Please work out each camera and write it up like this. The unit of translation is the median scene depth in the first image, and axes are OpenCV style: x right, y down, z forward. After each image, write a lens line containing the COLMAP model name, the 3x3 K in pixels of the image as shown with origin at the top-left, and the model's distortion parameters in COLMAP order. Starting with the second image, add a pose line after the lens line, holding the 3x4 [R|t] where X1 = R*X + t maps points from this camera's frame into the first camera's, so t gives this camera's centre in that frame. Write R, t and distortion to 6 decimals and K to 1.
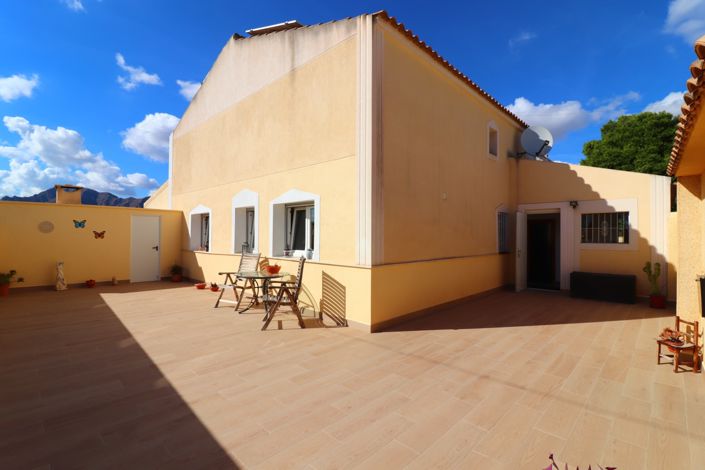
lens RADIAL K [[324.8, 0, 354.9], [0, 324.8, 236.1], [0, 0, 1]] dist [-0.019269, -0.000018]
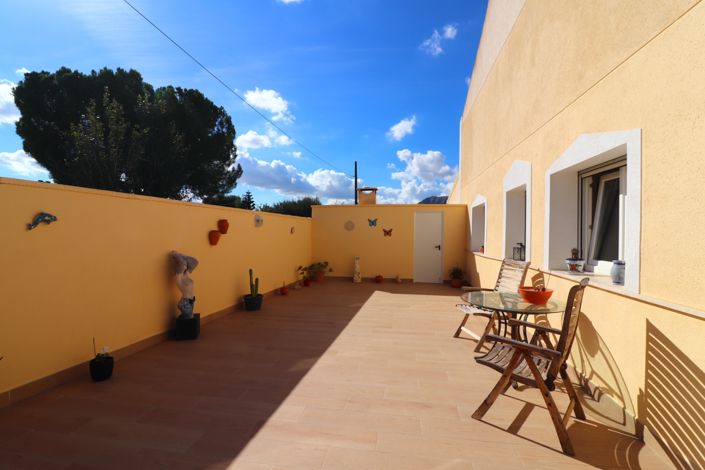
lens RADIAL K [[324.8, 0, 354.9], [0, 324.8, 236.1], [0, 0, 1]] dist [-0.019269, -0.000018]
pose [[0.554119, 0.004066, -0.832428, 0.018266], [-0.003575, 0.999990, 0.002505, 0.005311], [0.832430, 0.001588, 0.554128, 0.376870]]
